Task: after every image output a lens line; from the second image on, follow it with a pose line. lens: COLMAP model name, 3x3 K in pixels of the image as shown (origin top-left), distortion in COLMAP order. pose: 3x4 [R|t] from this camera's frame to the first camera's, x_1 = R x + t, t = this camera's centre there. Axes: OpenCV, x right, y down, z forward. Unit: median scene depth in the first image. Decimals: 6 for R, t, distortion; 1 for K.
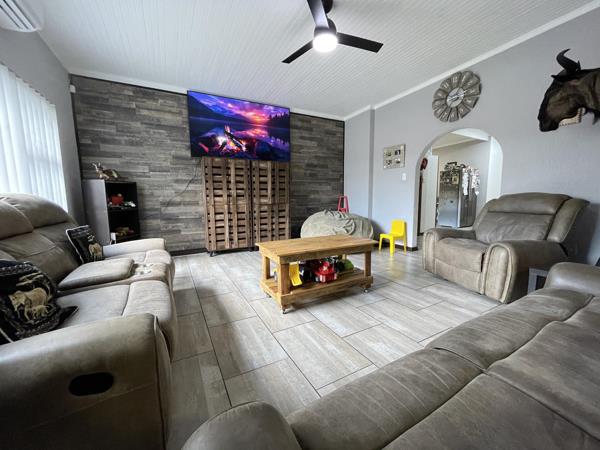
lens RADIAL K [[242.8, 0, 300.0], [0, 242.8, 225.4], [0, 0, 1]] dist [0.001776, -0.000083]
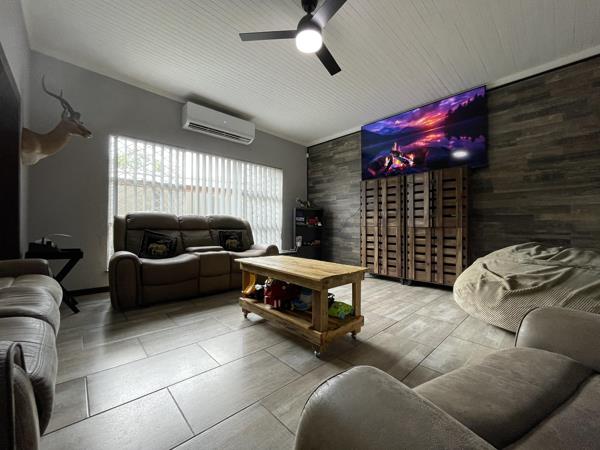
lens RADIAL K [[242.8, 0, 299.0], [0, 242.8, 225.3], [0, 0, 1]] dist [0.001776, -0.000083]
pose [[0.255734, 0.011231, -0.966682, 0.528027], [-0.128787, 0.991416, -0.022552, -0.028194], [0.958130, 0.130264, 0.254985, 0.449246]]
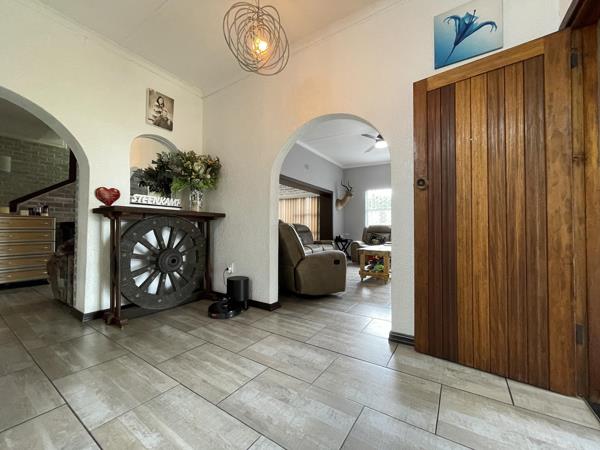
lens RADIAL K [[242.8, 0, 300.6], [0, 242.8, 225.6], [0, 0, 1]] dist [0.001776, -0.000083]
pose [[0.881608, 0.011857, 0.471834, -0.068230], [0.047387, 0.992410, -0.113479, -0.028608], [-0.469598, 0.122403, 0.874354, 0.450413]]
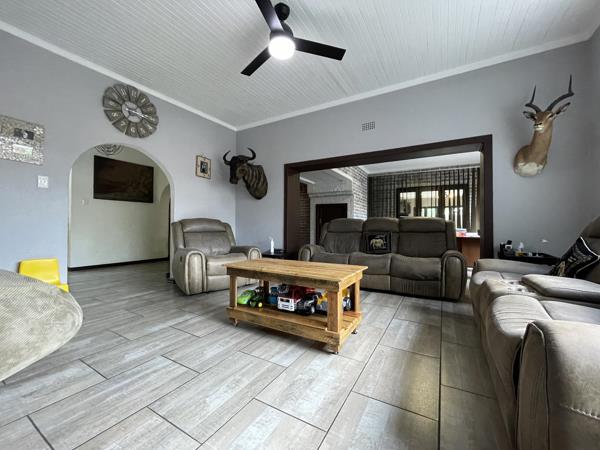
lens RADIAL K [[242.8, 0, 299.9], [0, 242.8, 227.2], [0, 0, 1]] dist [0.001776, -0.000083]
pose [[-0.518699, 0.014331, 0.854837, -0.387735], [0.103977, 0.993495, 0.046435, -0.058702], [-0.848611, 0.112969, -0.516815, 0.815194]]
